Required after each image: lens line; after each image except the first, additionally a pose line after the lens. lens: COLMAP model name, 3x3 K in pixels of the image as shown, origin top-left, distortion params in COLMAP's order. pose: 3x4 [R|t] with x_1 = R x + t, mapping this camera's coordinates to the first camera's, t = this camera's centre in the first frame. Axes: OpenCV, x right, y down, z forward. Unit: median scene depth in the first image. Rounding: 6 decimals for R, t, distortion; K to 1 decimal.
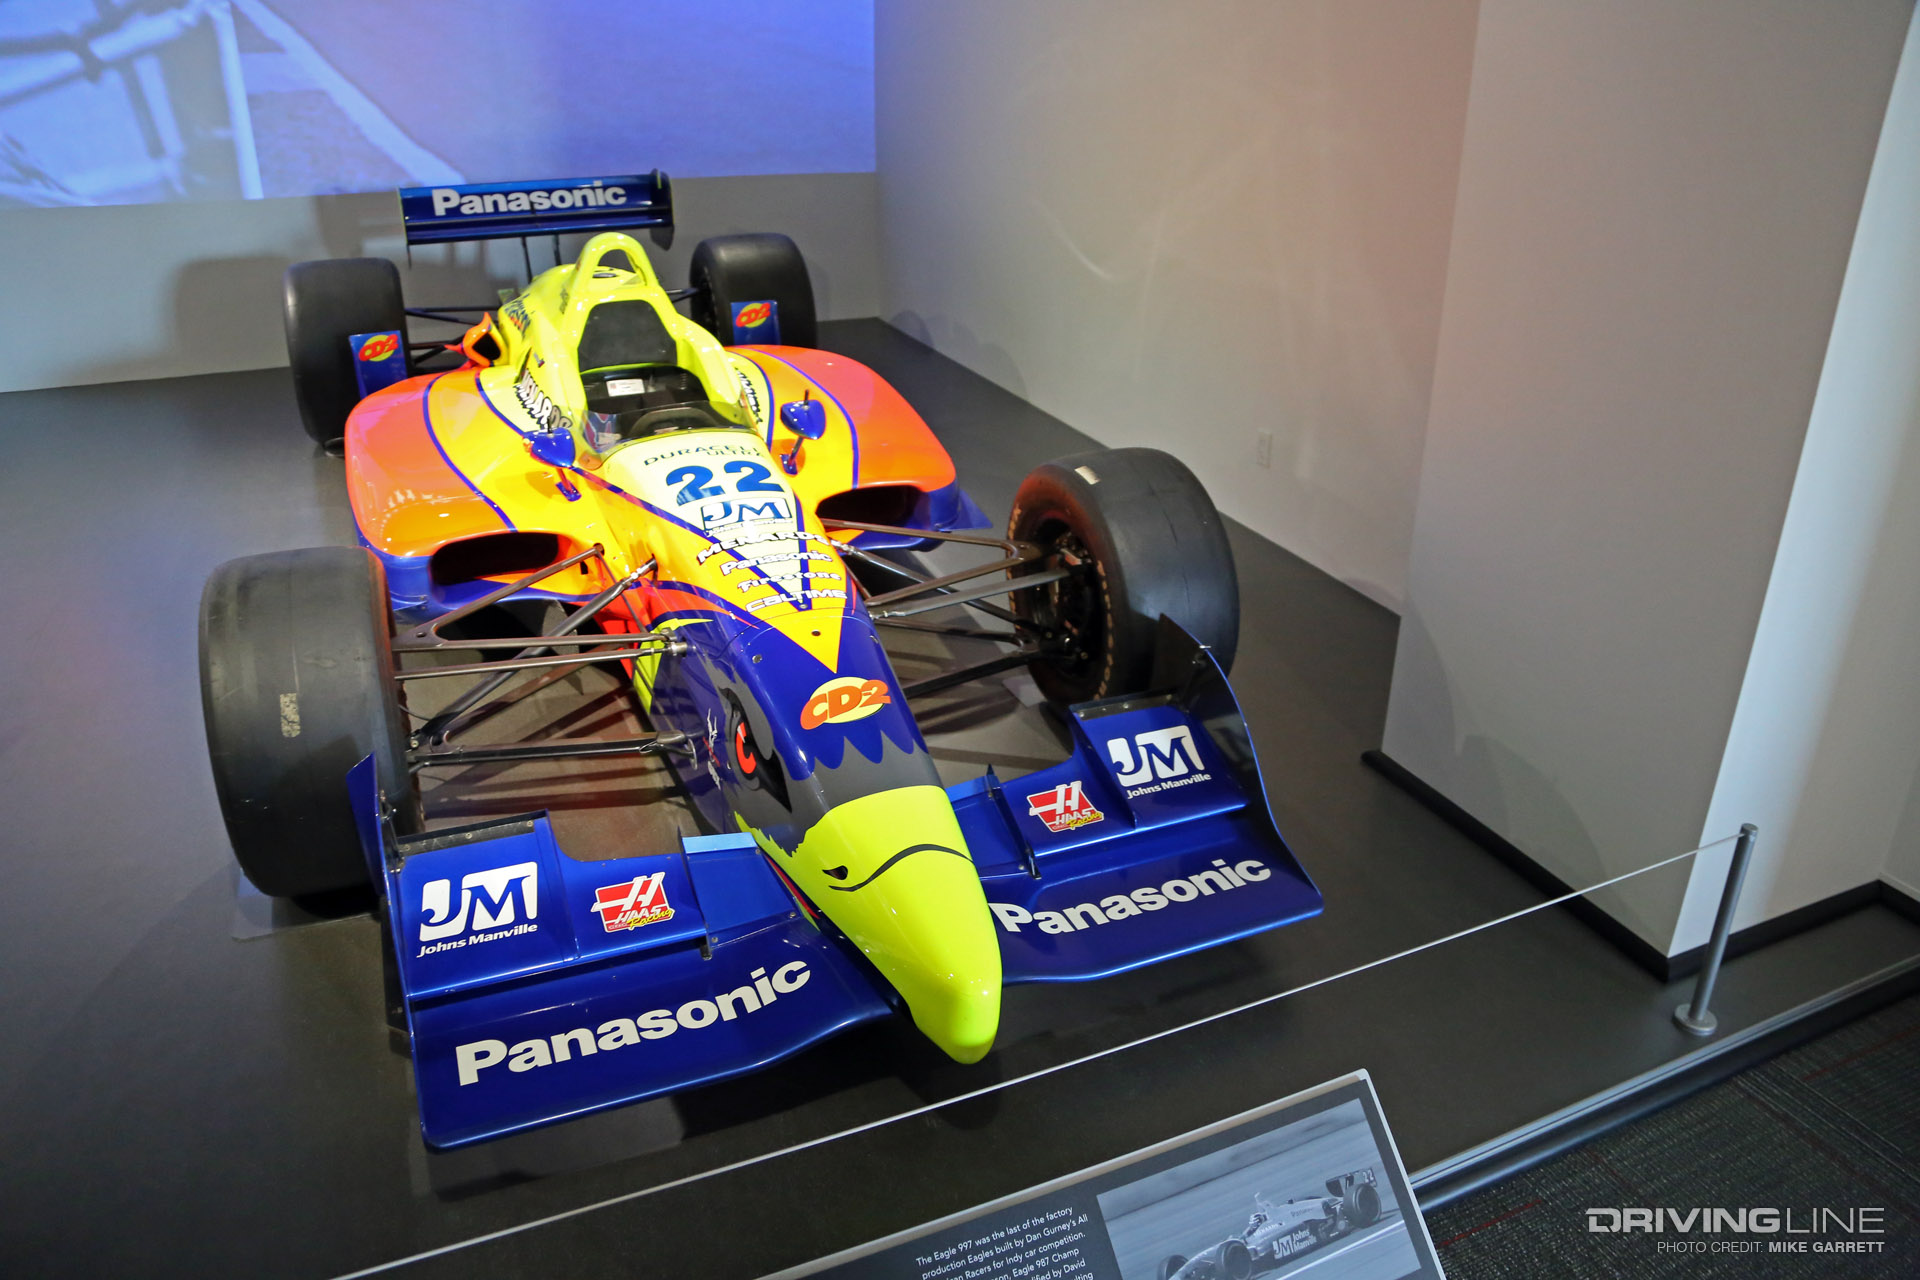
lens RADIAL K [[1277.0, 0, 960.0], [0, 1277.0, 640.0], [0, 0, 1]] dist [-0.178593, 0.226178]
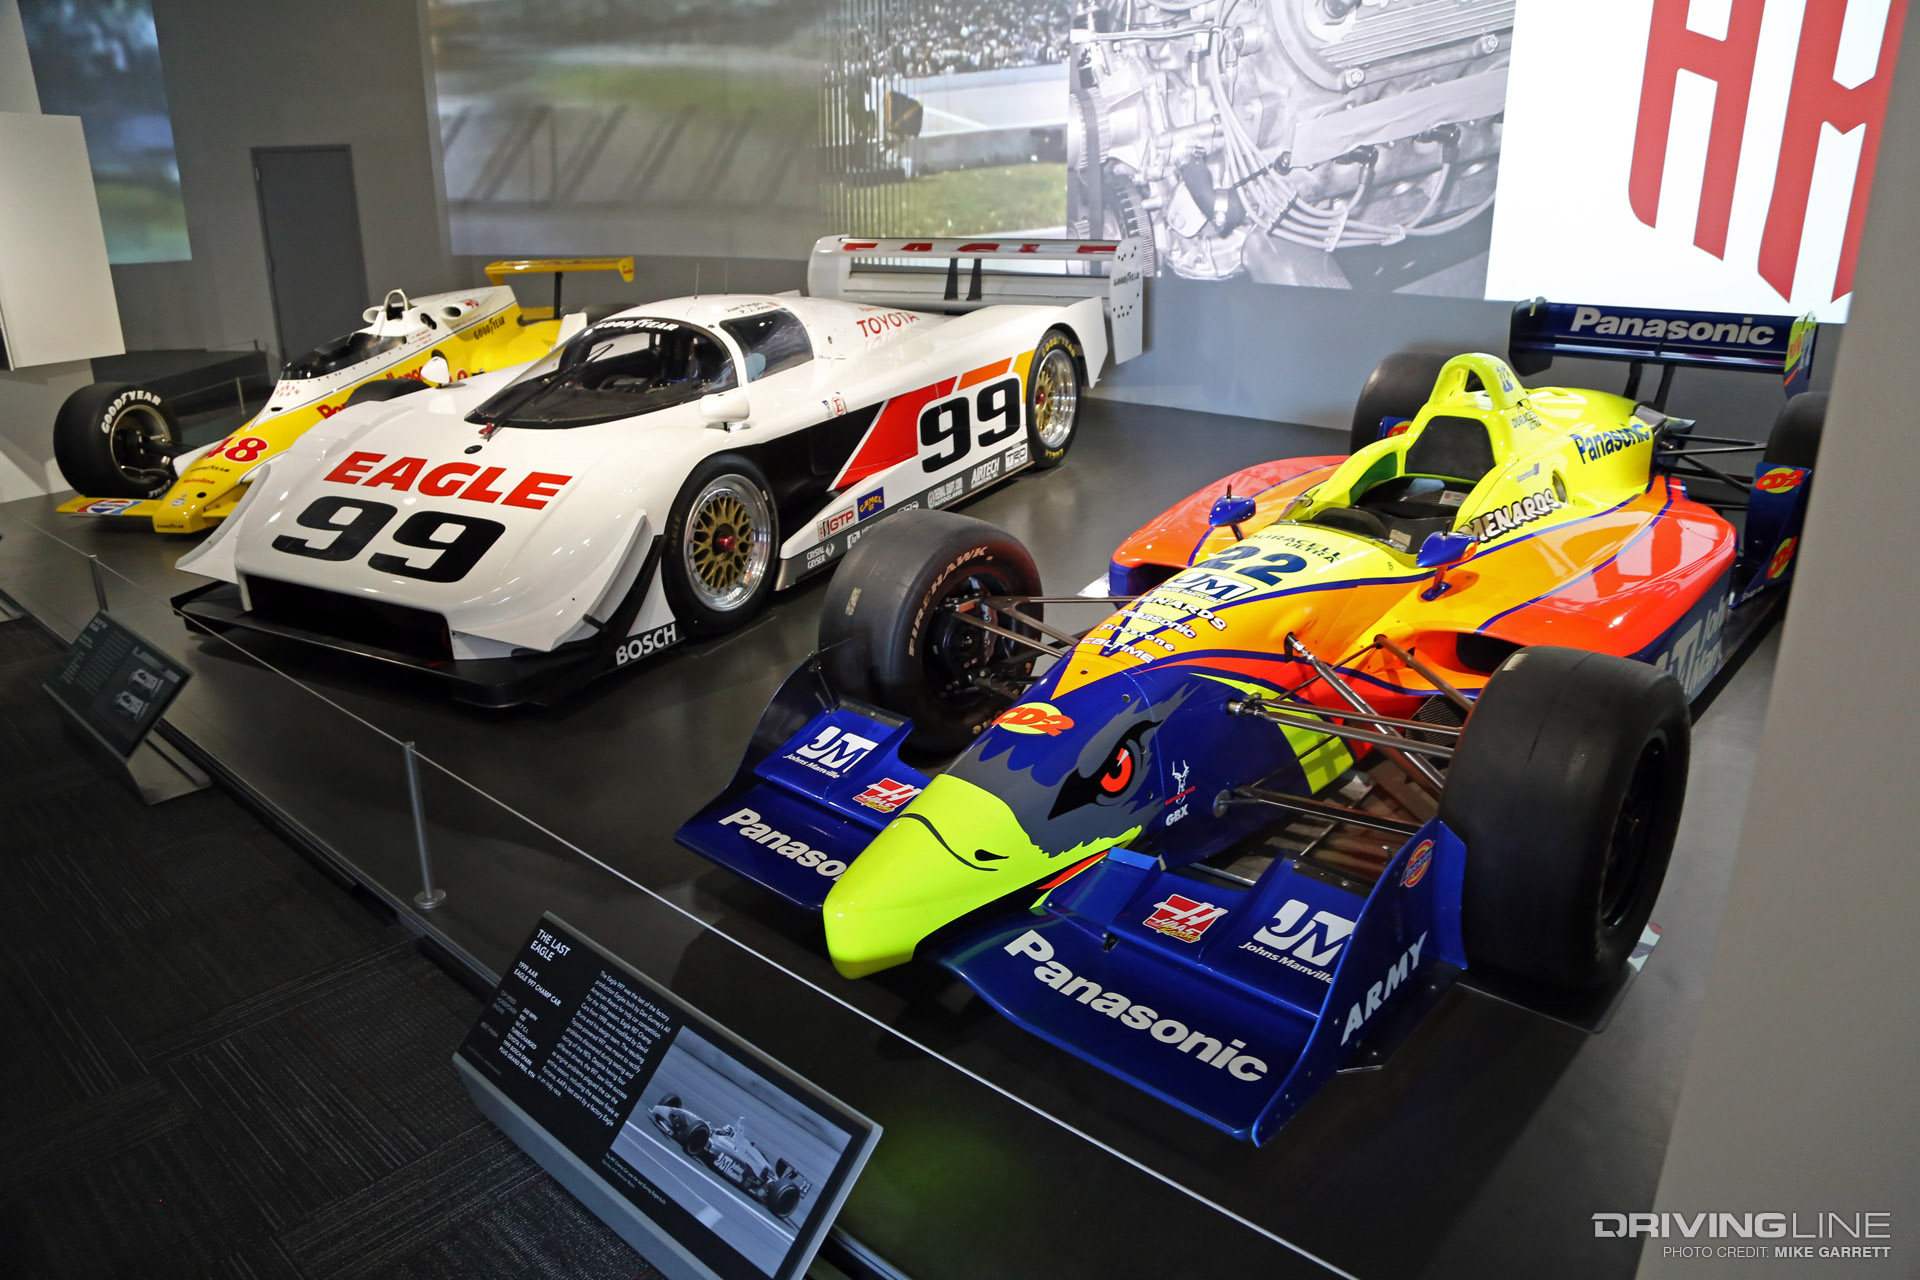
lens RADIAL K [[1277.5, 0, 960.0], [0, 1277.5, 640.0], [0, 0, 1]] dist [-0.067891, -0.000576]
pose [[0.425617, 0.292930, -0.856179, 0.882261], [-0.366131, 0.920996, 0.133097, -0.154446], [0.827525, 0.256825, 0.499243, 0.317039]]
